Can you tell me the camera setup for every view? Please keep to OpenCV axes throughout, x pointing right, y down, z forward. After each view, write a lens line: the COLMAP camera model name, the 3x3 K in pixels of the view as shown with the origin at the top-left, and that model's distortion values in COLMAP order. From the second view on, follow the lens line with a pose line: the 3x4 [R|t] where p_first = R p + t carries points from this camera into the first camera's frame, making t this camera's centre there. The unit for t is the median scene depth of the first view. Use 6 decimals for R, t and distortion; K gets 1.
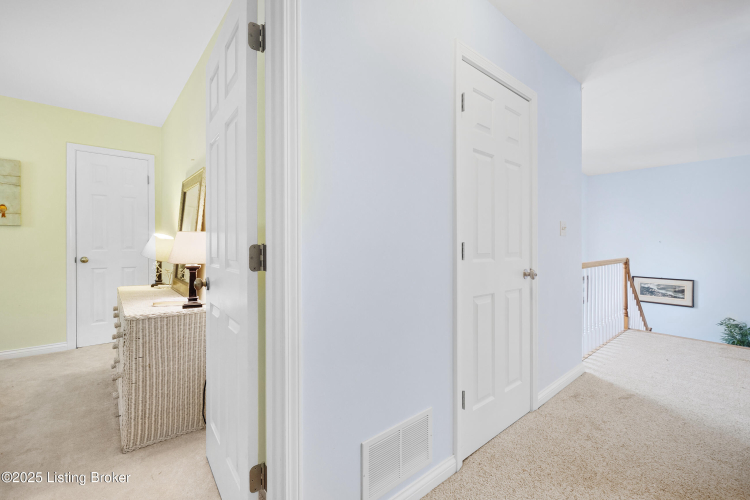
lens RADIAL K [[333.4, 0, 373.6], [0, 333.4, 245.6], [0, 0, 1]] dist [-0.002855, -0.000497]
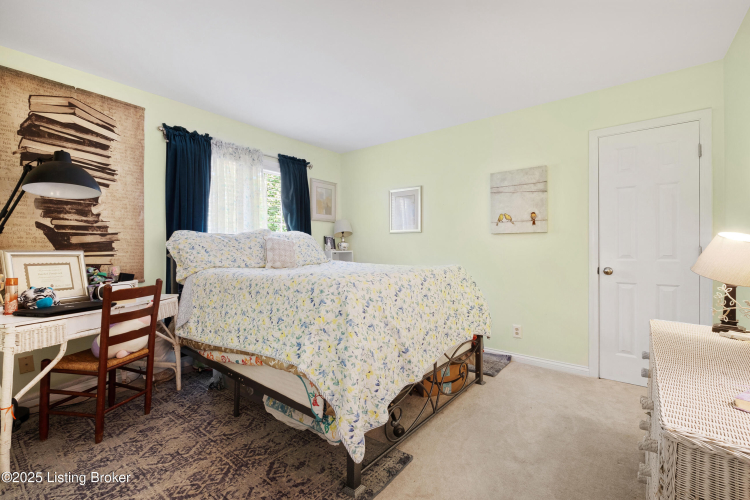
lens RADIAL K [[333.4, 0, 373.4], [0, 333.4, 249.4], [0, 0, 1]] dist [-0.002855, -0.000497]
pose [[0.215037, -0.001619, -0.976605, -0.229897], [-0.005996, 0.999978, -0.002978, -0.004540], [0.976588, 0.006496, 0.215022, 0.304134]]
